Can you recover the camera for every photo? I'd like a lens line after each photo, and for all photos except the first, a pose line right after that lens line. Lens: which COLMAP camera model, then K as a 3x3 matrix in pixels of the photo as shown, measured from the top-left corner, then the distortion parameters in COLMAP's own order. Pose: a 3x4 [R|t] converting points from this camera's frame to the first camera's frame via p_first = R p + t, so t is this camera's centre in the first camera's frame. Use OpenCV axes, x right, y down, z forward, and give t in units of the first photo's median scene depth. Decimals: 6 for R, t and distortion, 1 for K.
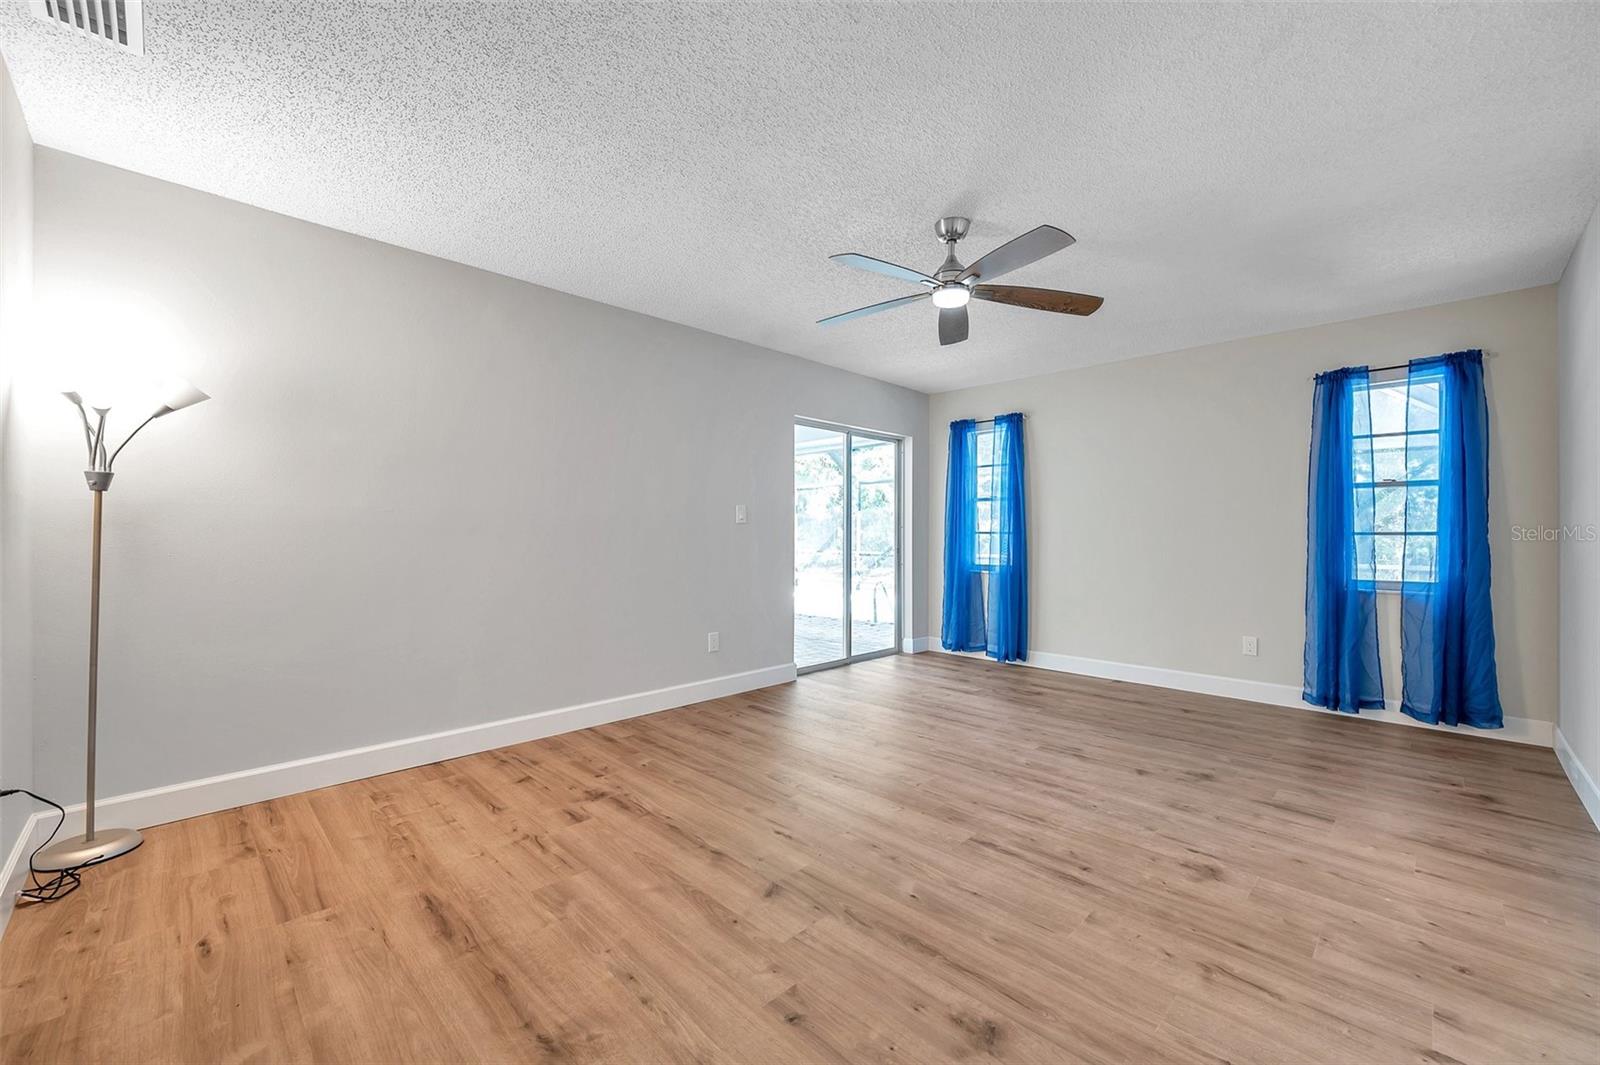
lens RADIAL K [[631.7, 0, 810.6], [0, 631.7, 538.9], [0, 0, 1]] dist [-0.001017, -0.000066]
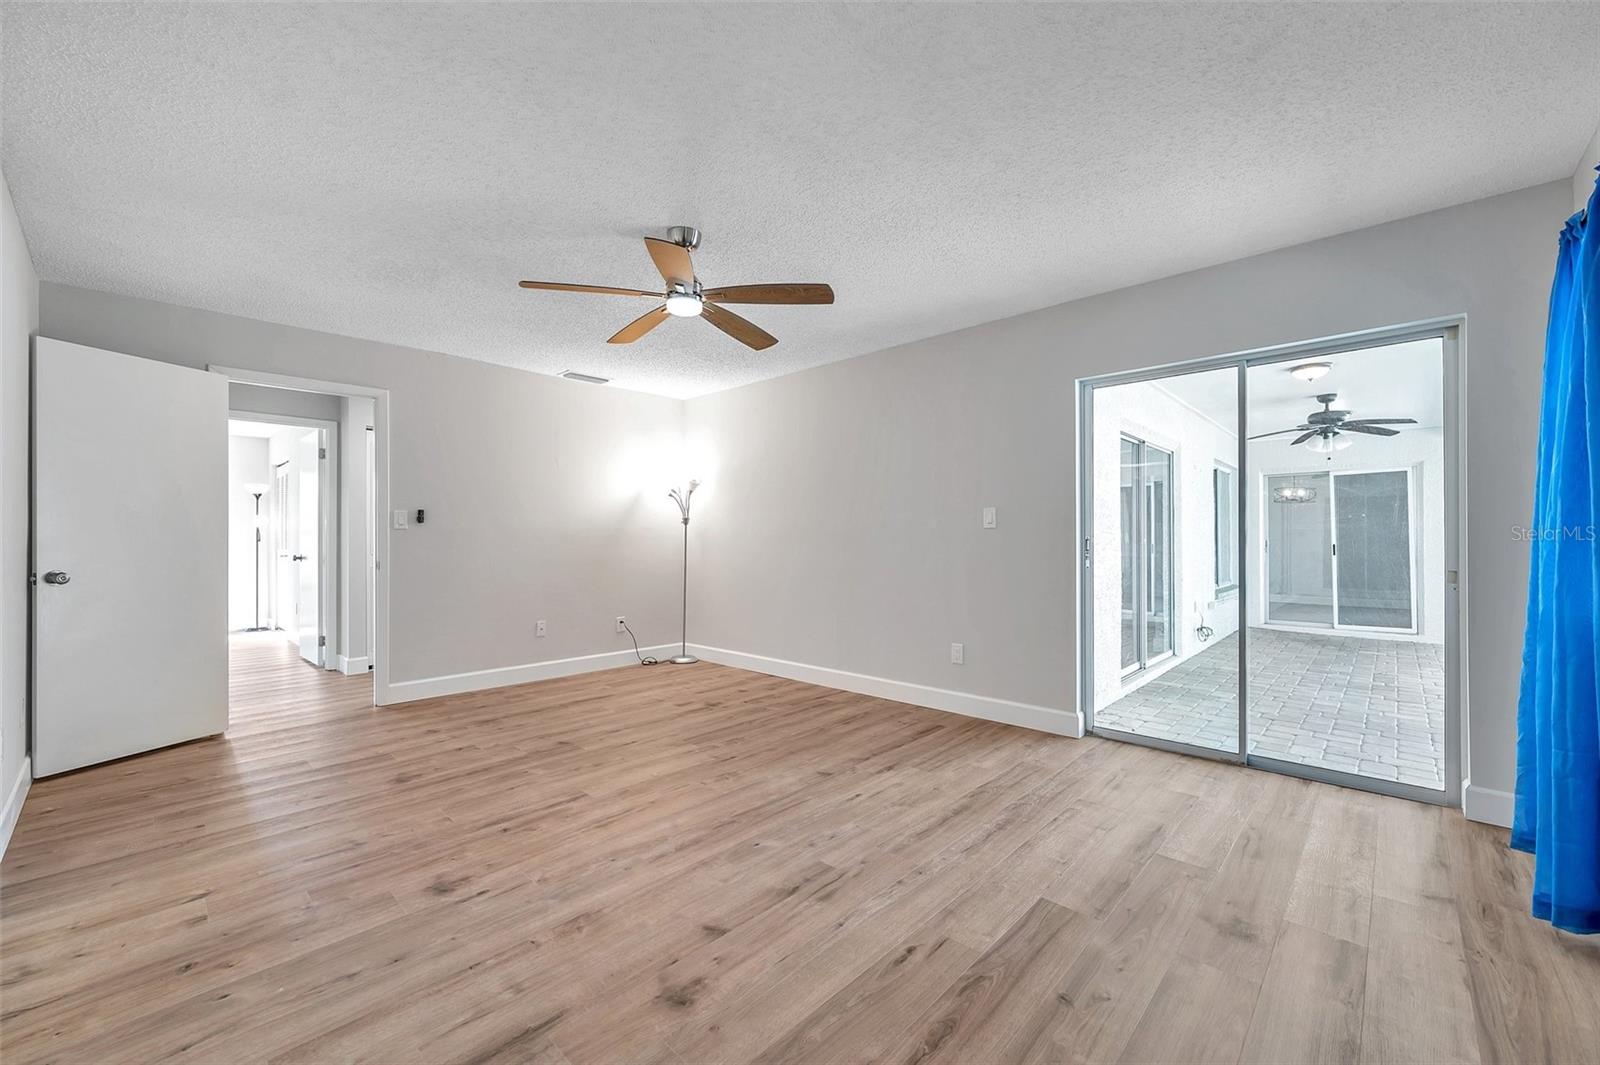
lens RADIAL K [[631.7, 0, 808.2], [0, 631.7, 534.5], [0, 0, 1]] dist [-0.001017, -0.000066]
pose [[0.028716, -0.012351, -0.999511, 1.481101], [-0.005072, 0.999909, -0.012501, -0.005039], [0.999575, 0.005428, 0.028650, 1.396080]]
